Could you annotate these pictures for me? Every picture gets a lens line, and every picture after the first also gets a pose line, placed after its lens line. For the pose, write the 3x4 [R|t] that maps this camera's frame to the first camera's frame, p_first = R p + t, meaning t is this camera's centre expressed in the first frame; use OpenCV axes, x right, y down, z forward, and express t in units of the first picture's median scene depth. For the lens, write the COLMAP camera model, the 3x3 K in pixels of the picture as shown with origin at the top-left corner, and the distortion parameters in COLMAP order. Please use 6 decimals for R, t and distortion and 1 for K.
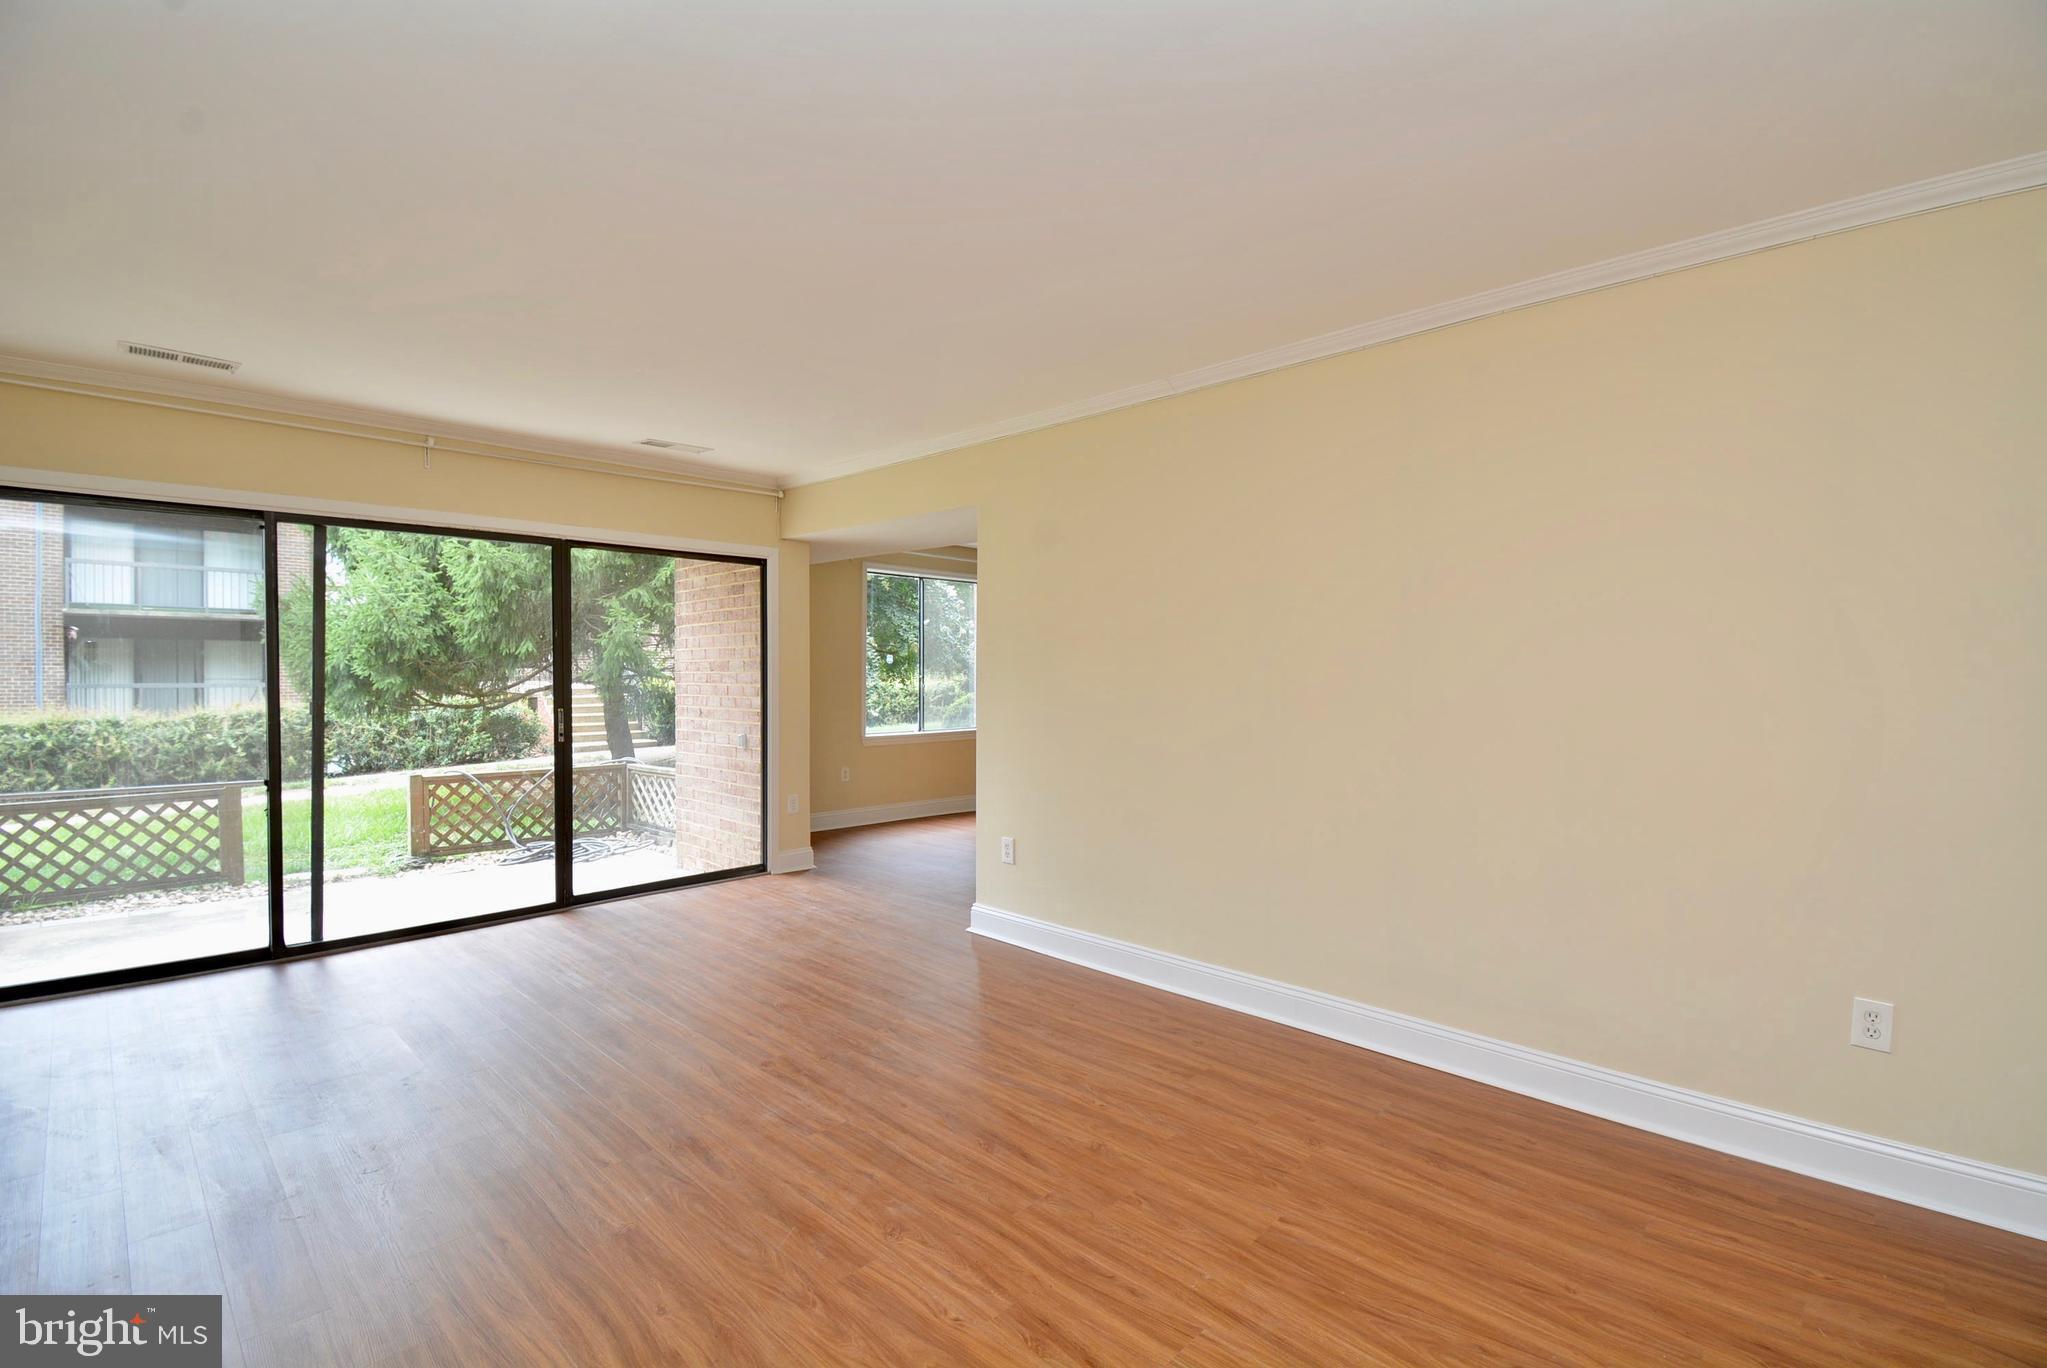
lens RADIAL K [[906.5, 0, 1034.2], [0, 906.5, 689.0], [0, 0, 1]] dist [0.022840, -0.028417]
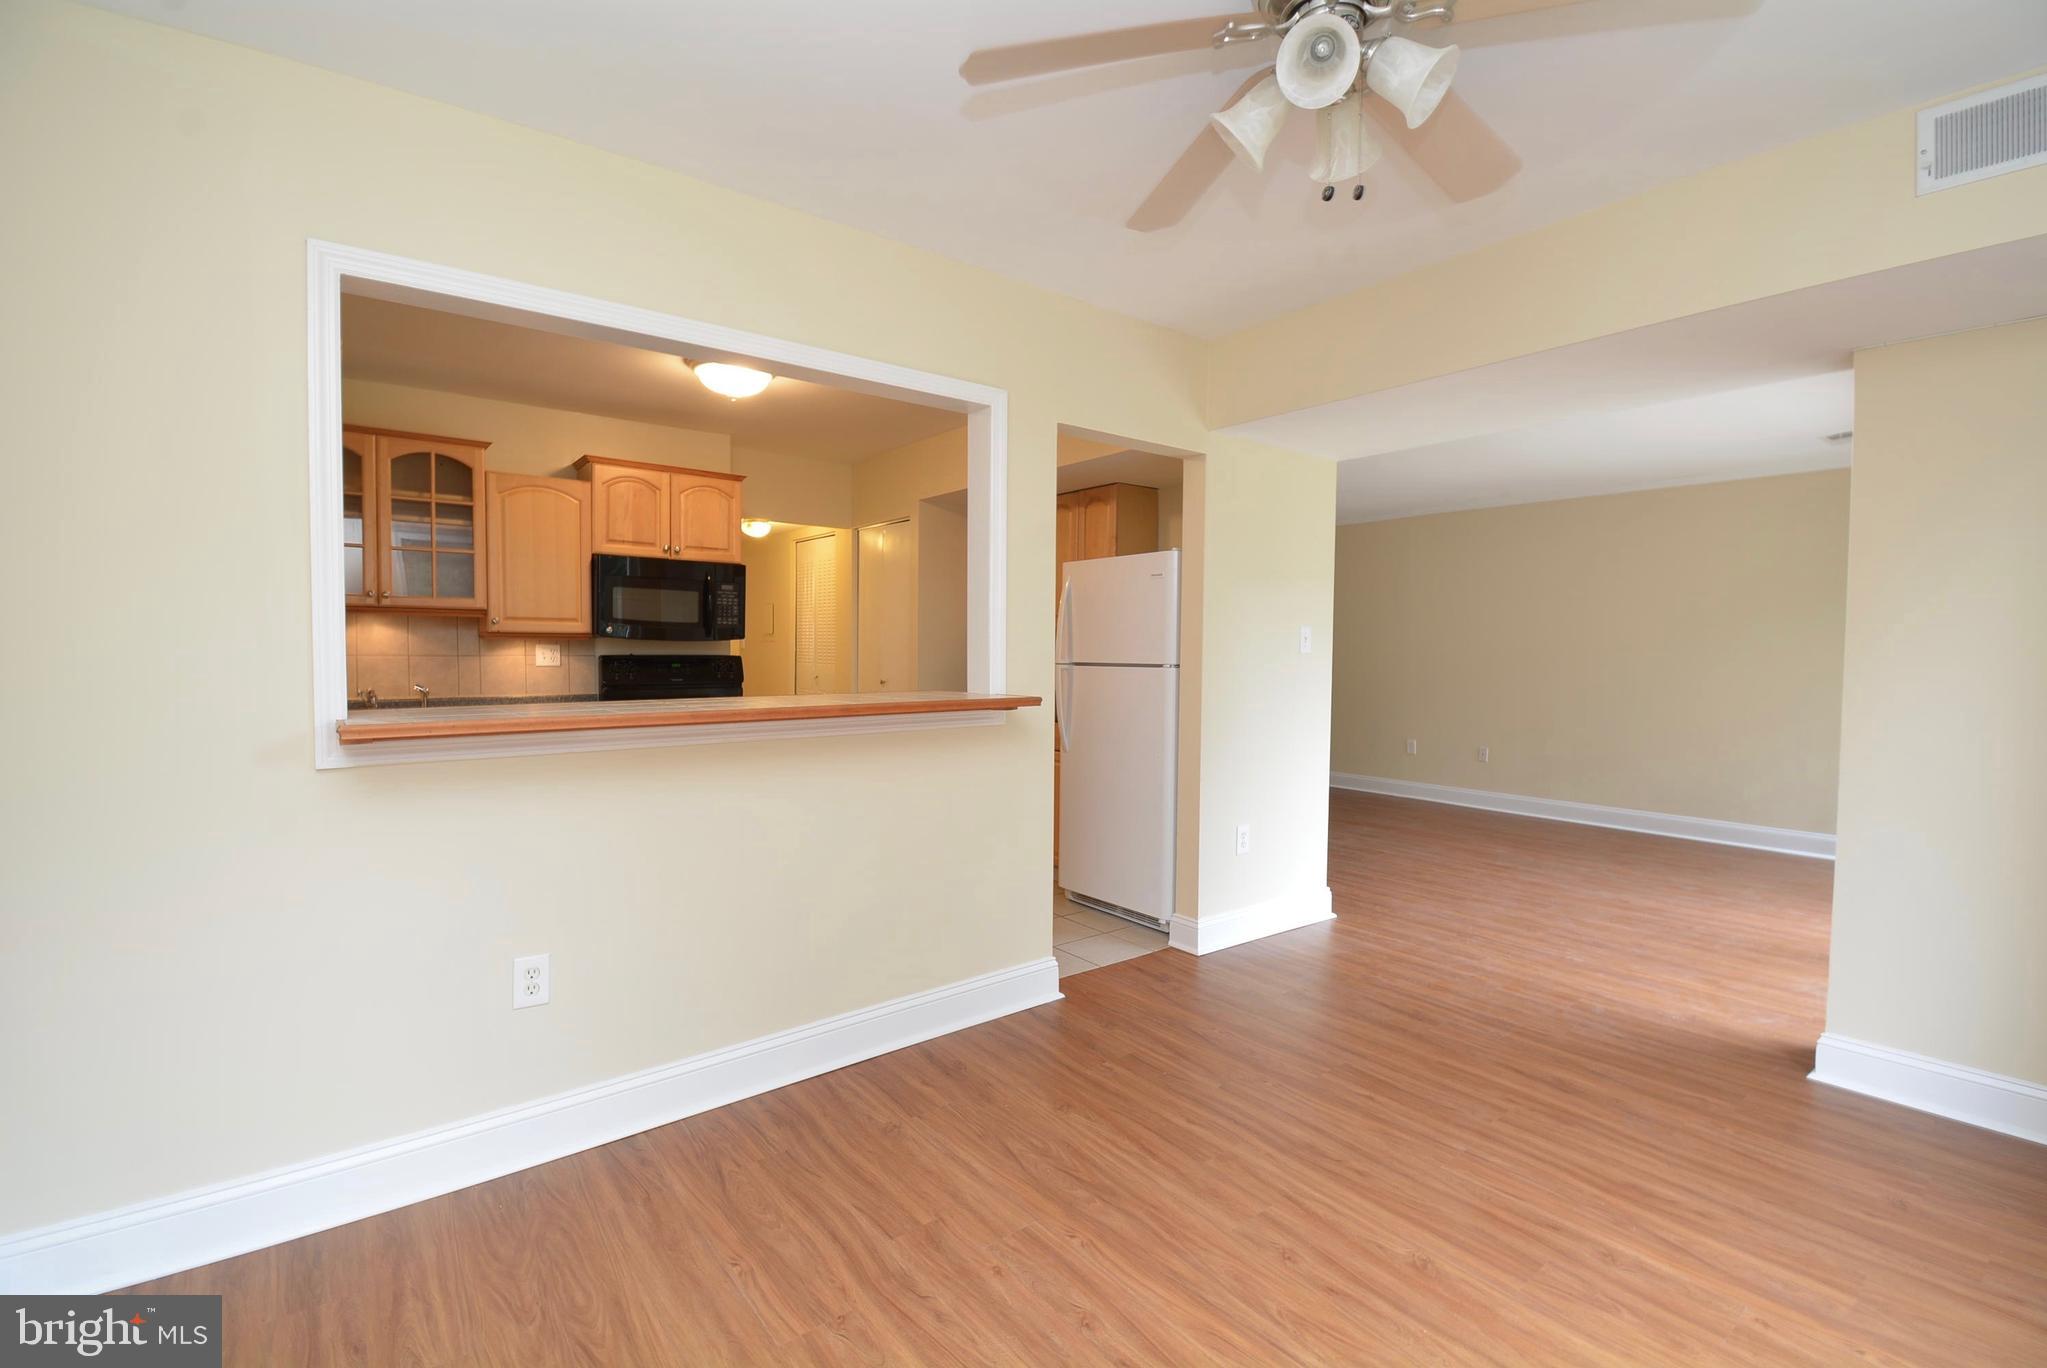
lens RADIAL K [[906.5, 0, 1034.2], [0, 906.5, 689.0], [0, 0, 1]] dist [0.022840, -0.028417]
pose [[-0.989533, -0.022798, 0.142493, 0.099152], [-0.013543, 0.997755, 0.065591, -0.025749], [-0.143669, 0.062975, -0.987620, 1.828429]]
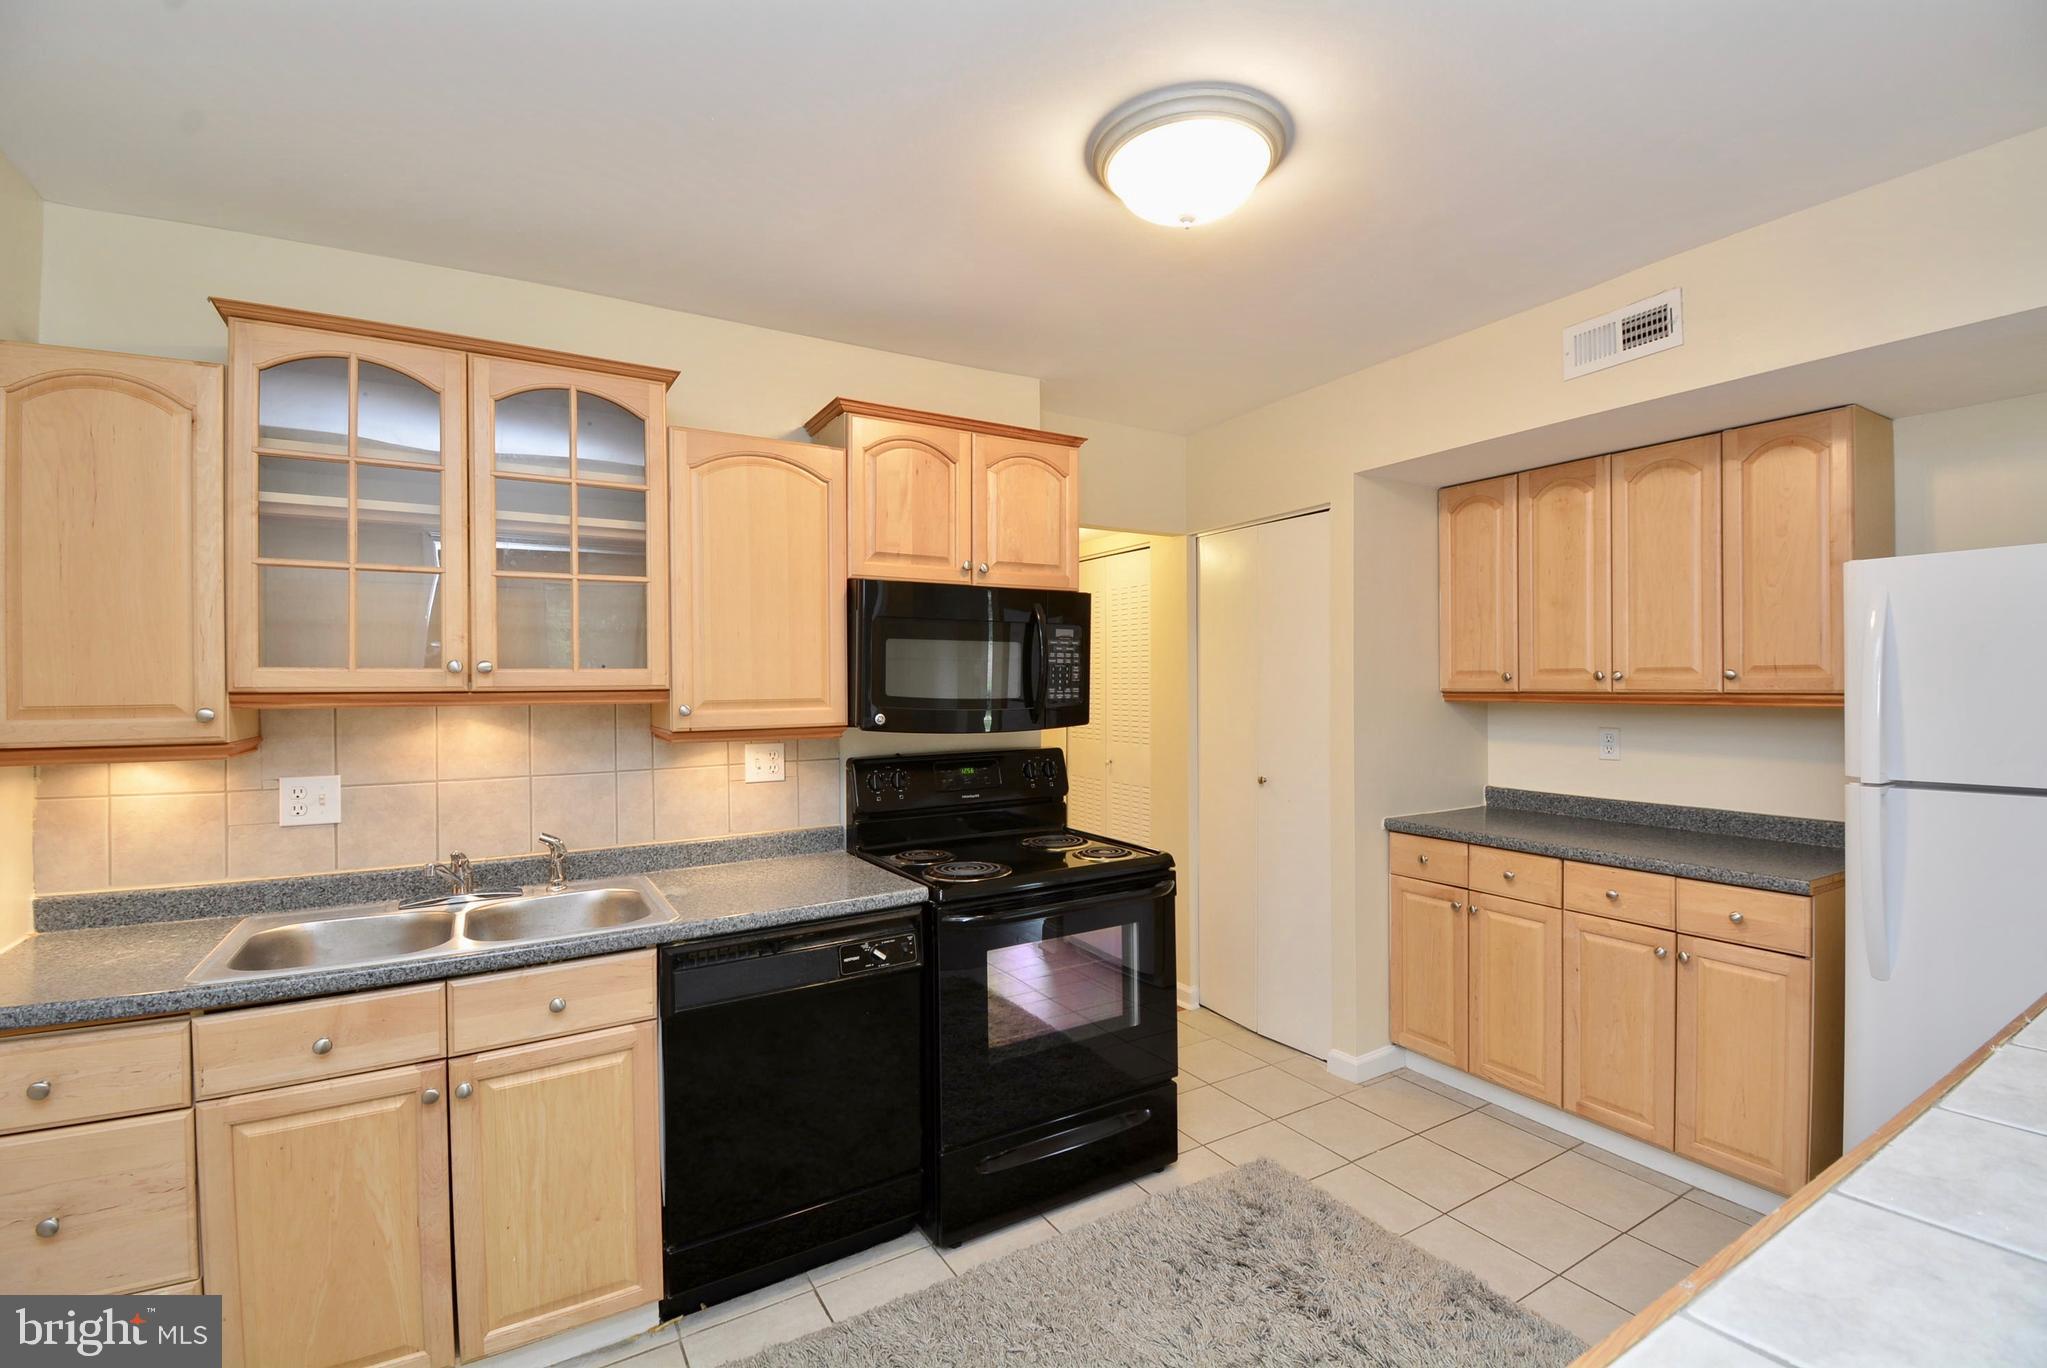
lens RADIAL K [[908.6, 0, 1032.1], [0, 908.6, 684.9], [0, 0, 1]] dist [0.018892, -0.023893]
pose [[-0.963986, 0.002643, 0.265938, 0.444909], [0.009330, 0.999671, 0.023884, -0.048735], [-0.265788, 0.025505, -0.963694, 1.431176]]
